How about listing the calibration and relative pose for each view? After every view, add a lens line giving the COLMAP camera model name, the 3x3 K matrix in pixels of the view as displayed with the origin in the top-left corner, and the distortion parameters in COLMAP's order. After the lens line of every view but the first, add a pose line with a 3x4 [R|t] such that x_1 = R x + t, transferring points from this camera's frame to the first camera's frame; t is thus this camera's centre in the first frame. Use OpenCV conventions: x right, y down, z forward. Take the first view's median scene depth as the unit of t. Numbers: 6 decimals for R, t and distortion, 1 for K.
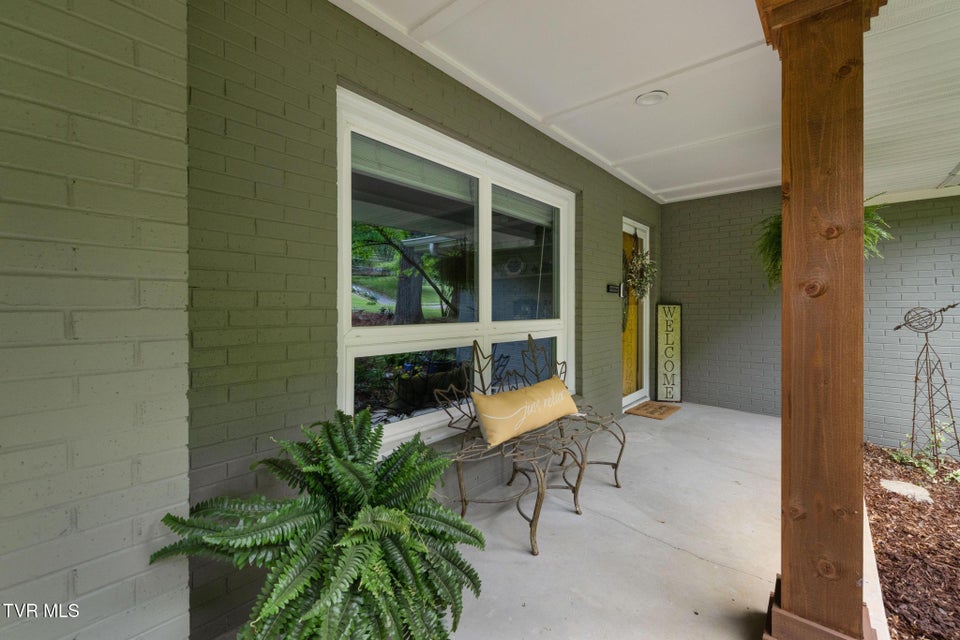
lens RADIAL K [[410.1, 0, 482.9], [0, 410.1, 306.1], [0, 0, 1]] dist [0.000613, 0.000341]
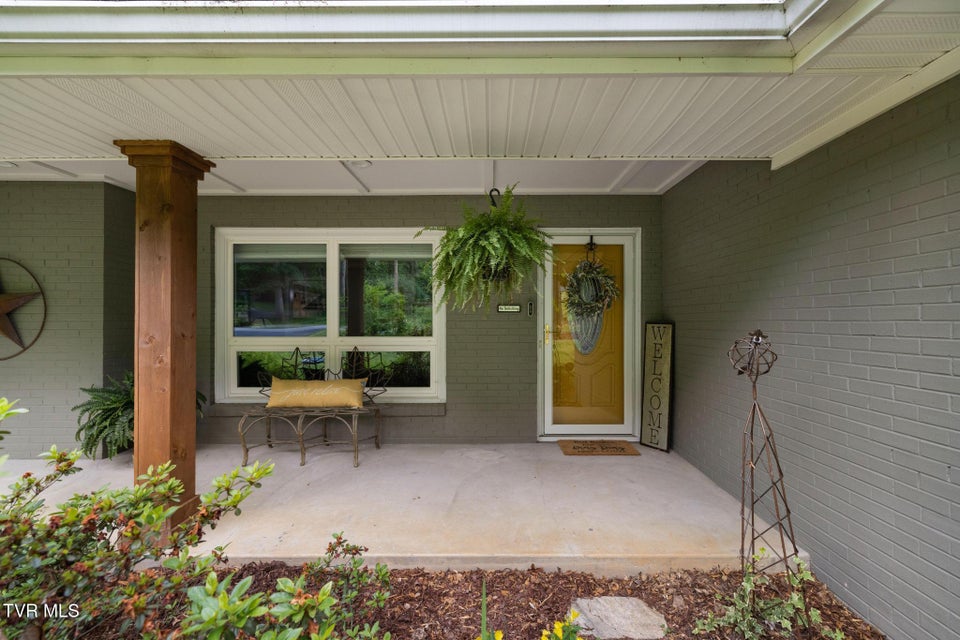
lens RADIAL K [[405.8, 0, 482.2], [0, 405.8, 321.2], [0, 0, 1]] dist [0.002504, 0.000170]
pose [[0.642880, -0.000745, -0.765967, 1.203474], [0.005813, 0.999975, 0.003906, -0.018139], [0.765945, -0.006964, 0.642868, 0.368359]]
